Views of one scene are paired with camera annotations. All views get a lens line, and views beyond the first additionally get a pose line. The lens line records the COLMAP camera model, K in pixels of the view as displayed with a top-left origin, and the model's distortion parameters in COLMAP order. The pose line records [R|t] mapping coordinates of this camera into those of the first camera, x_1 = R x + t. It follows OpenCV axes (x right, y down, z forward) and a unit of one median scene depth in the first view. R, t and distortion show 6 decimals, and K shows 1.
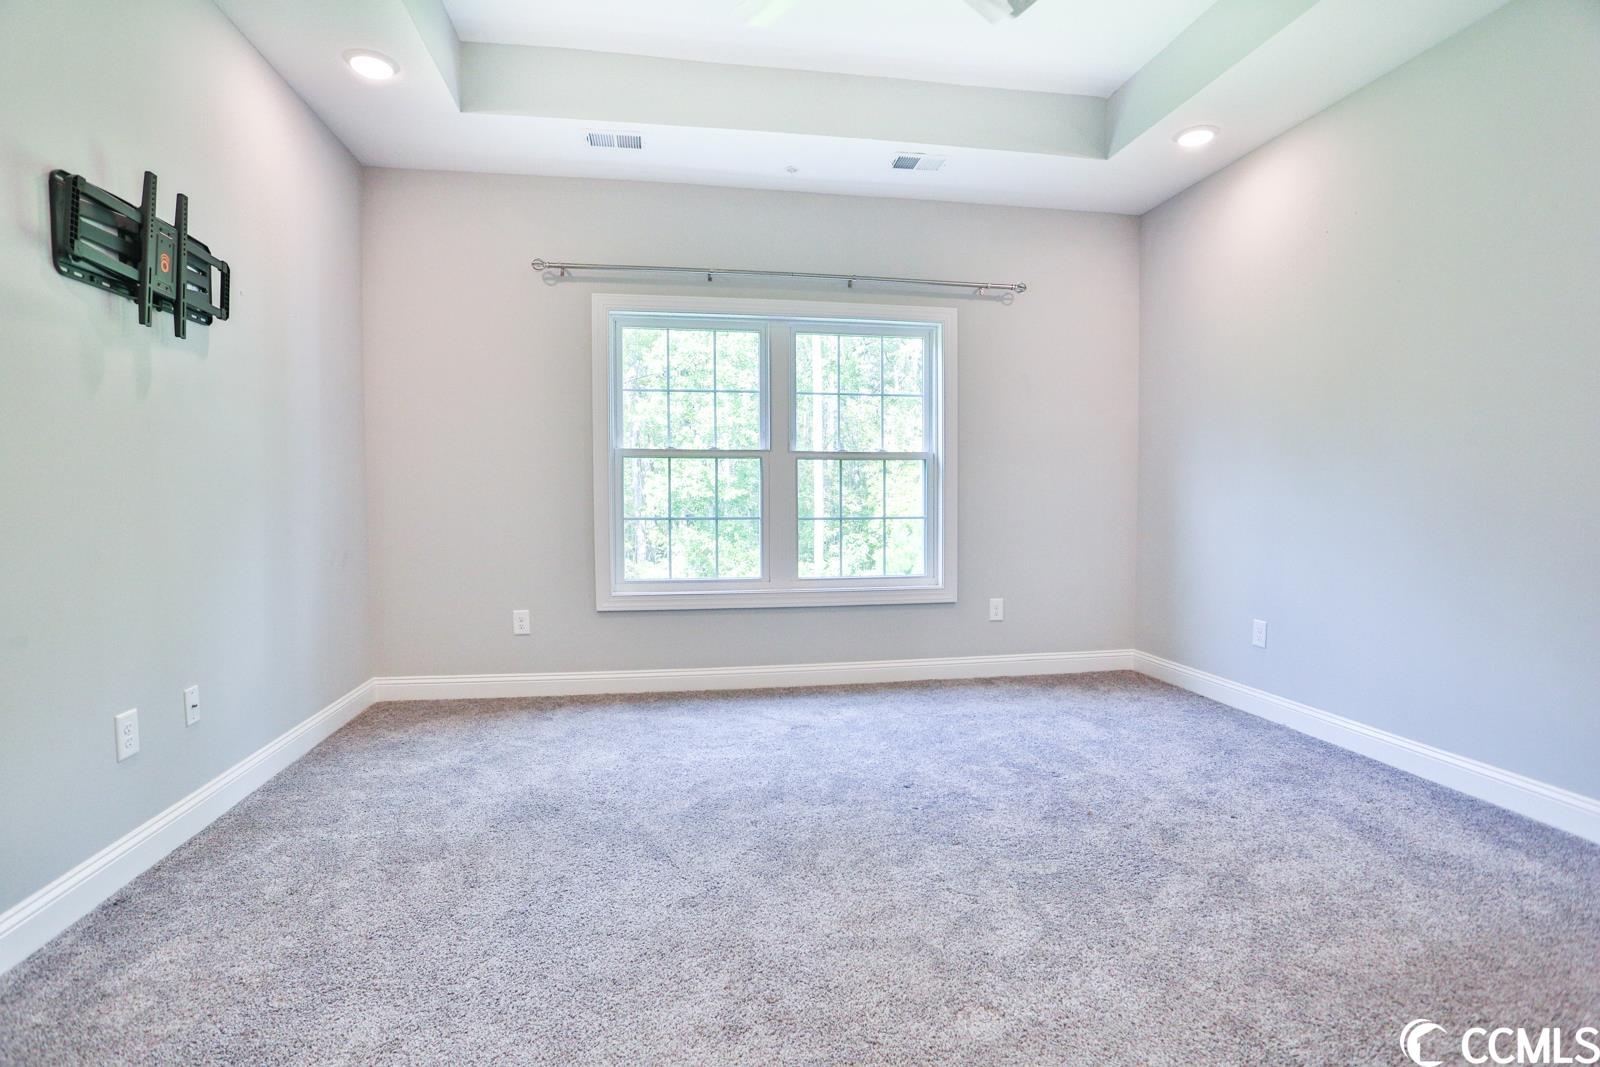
lens RADIAL K [[782.0, 0, 800.0], [0, 782.0, 533.5], [0, 0, 1]] dist [-0.080355, 0.043497]
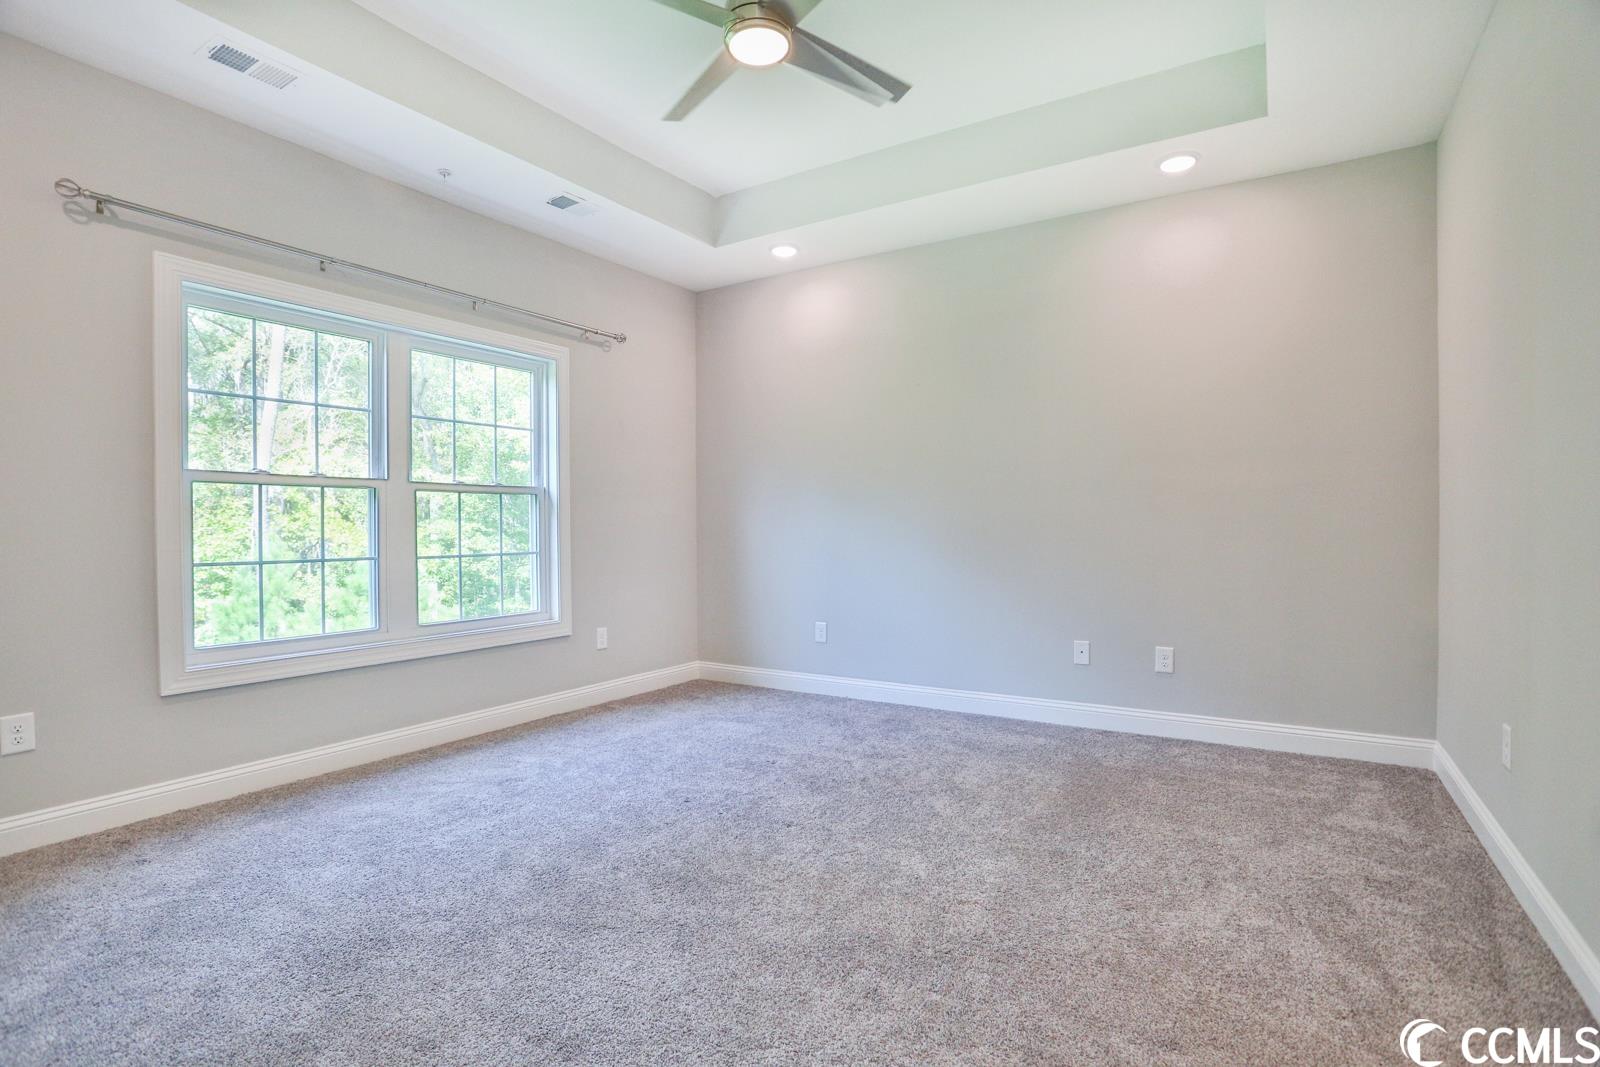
lens RADIAL K [[778.7, 0, 800.0], [0, 778.7, 533.5], [0, 0, 1]] dist [-0.087299, 0.039125]
pose [[0.670356, -0.009725, 0.741976, -0.415621], [0.043817, 0.998688, -0.026498, -0.005161], [-0.740745, 0.050274, 0.669903, 0.119691]]
